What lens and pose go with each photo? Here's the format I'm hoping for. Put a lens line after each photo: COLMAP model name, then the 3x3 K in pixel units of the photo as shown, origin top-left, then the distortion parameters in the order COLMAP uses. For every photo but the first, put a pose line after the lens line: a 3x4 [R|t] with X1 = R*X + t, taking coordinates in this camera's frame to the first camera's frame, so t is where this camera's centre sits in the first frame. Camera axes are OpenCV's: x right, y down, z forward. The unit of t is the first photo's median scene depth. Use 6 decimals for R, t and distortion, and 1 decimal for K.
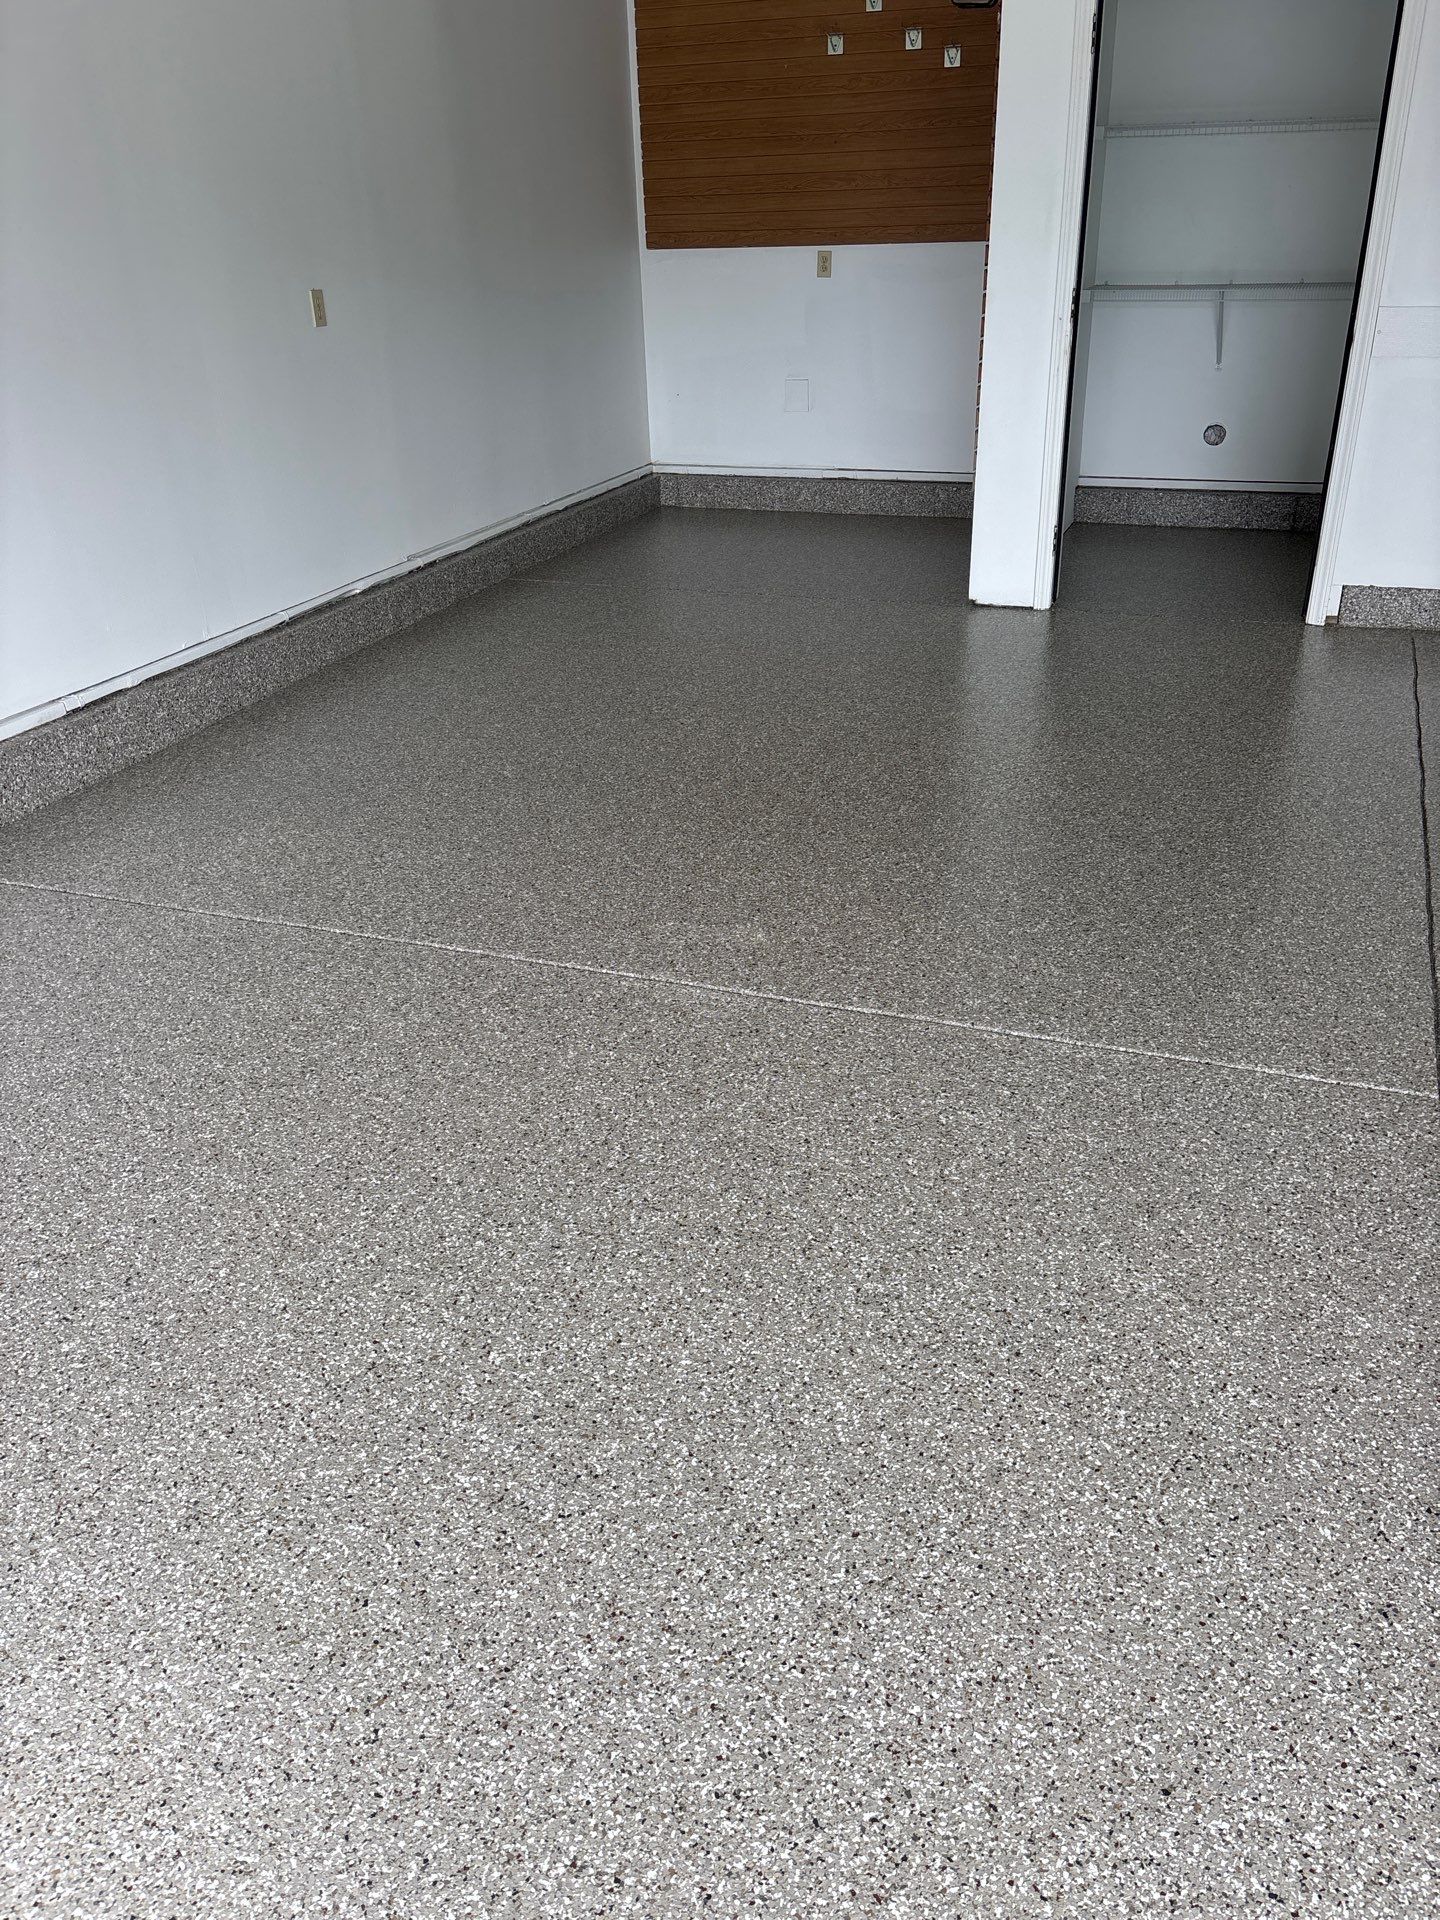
lens RADIAL K [[1450.6, 0, 727.4], [0, 1450.6, 969.7], [0, 0, 1]] dist [0.043516, -0.050498]
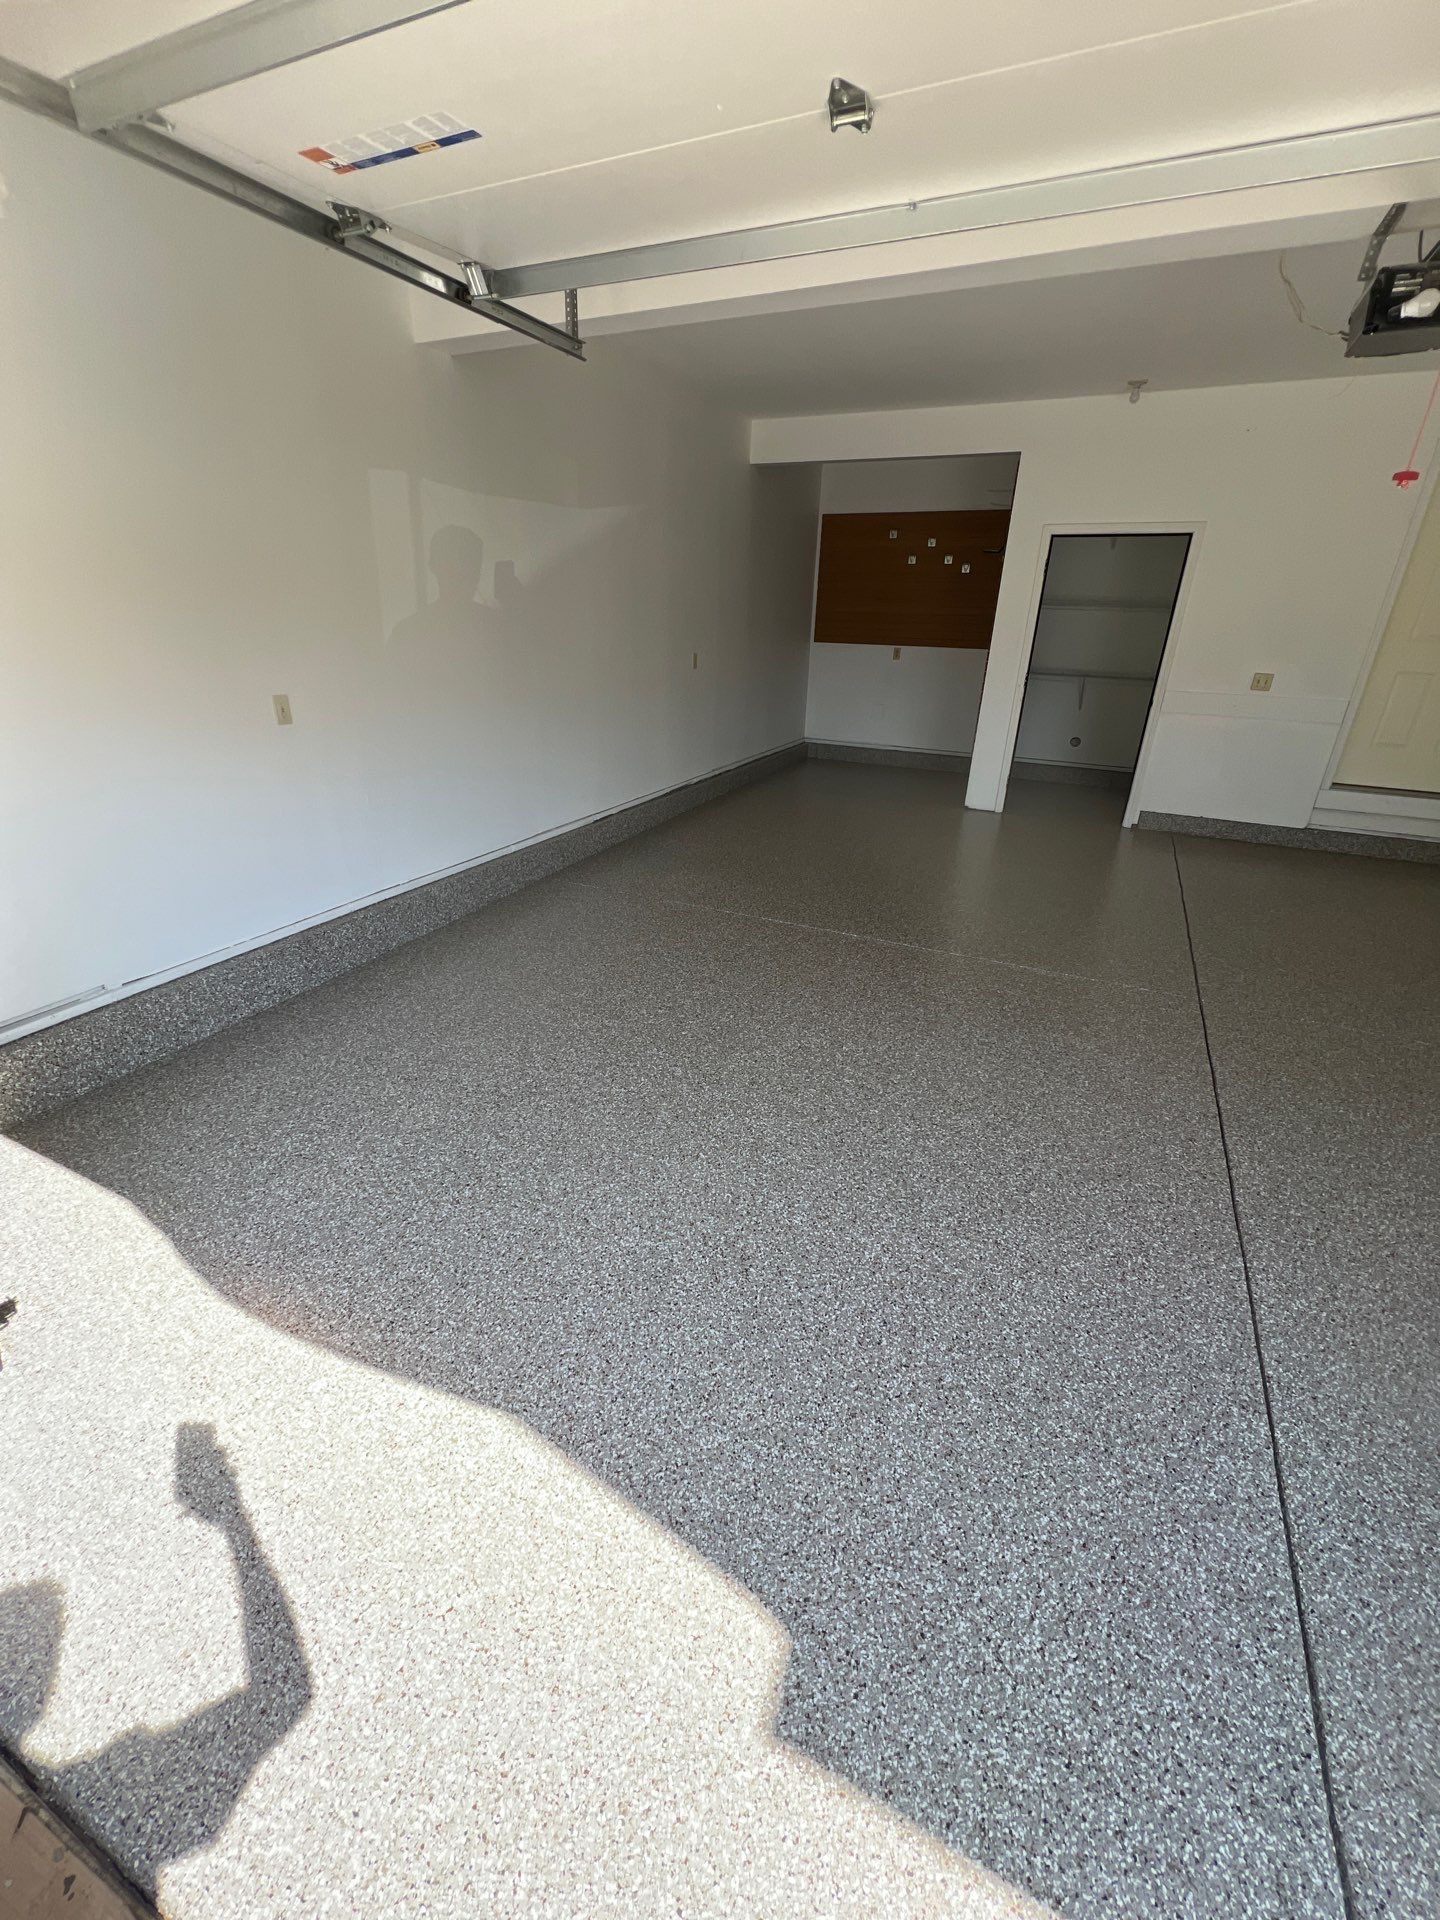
lens RADIAL K [[769.8, 0, 722.7], [0, 769.8, 955.2], [0, 0, 1]] dist [-0.002451, 0.000037]
pose [[0.995287, 0.081777, -0.052118, -0.280269], [-0.084964, 0.994441, -0.062194, 0.174205], [0.046743, 0.066329, 0.996702, -0.381548]]
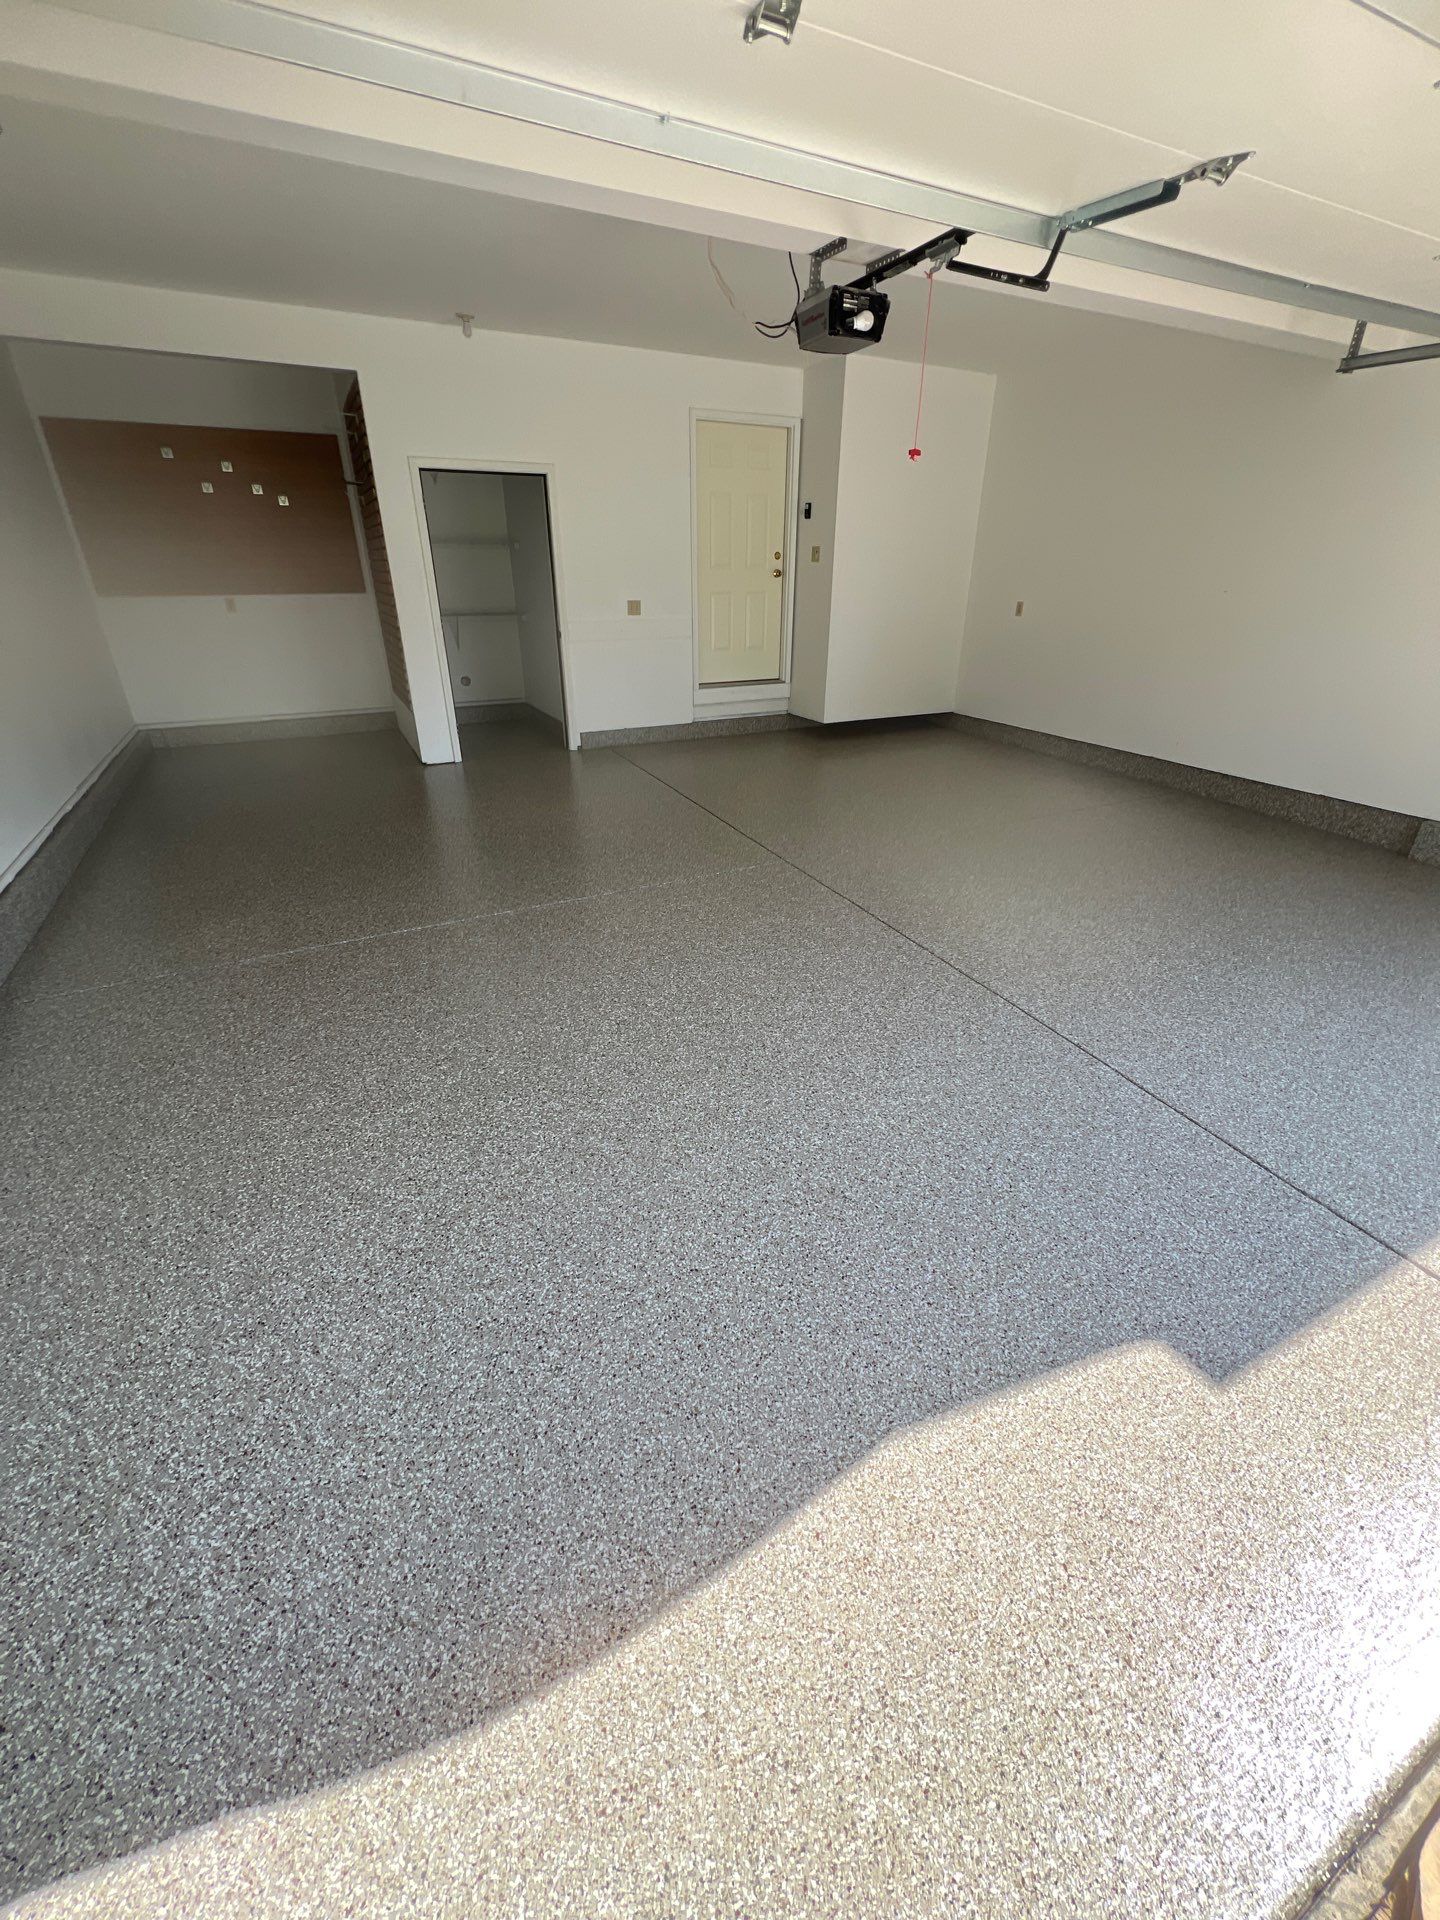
lens RADIAL K [[769.8, 0, 723.8], [0, 769.8, 955.7], [0, 0, 1]] dist [-0.002451, 0.000037]
pose [[0.674305, -0.308891, 0.670746, -0.859650], [0.322704, 0.940251, 0.108586, 0.059252], [-0.664210, 0.143232, 0.733696, -0.130663]]
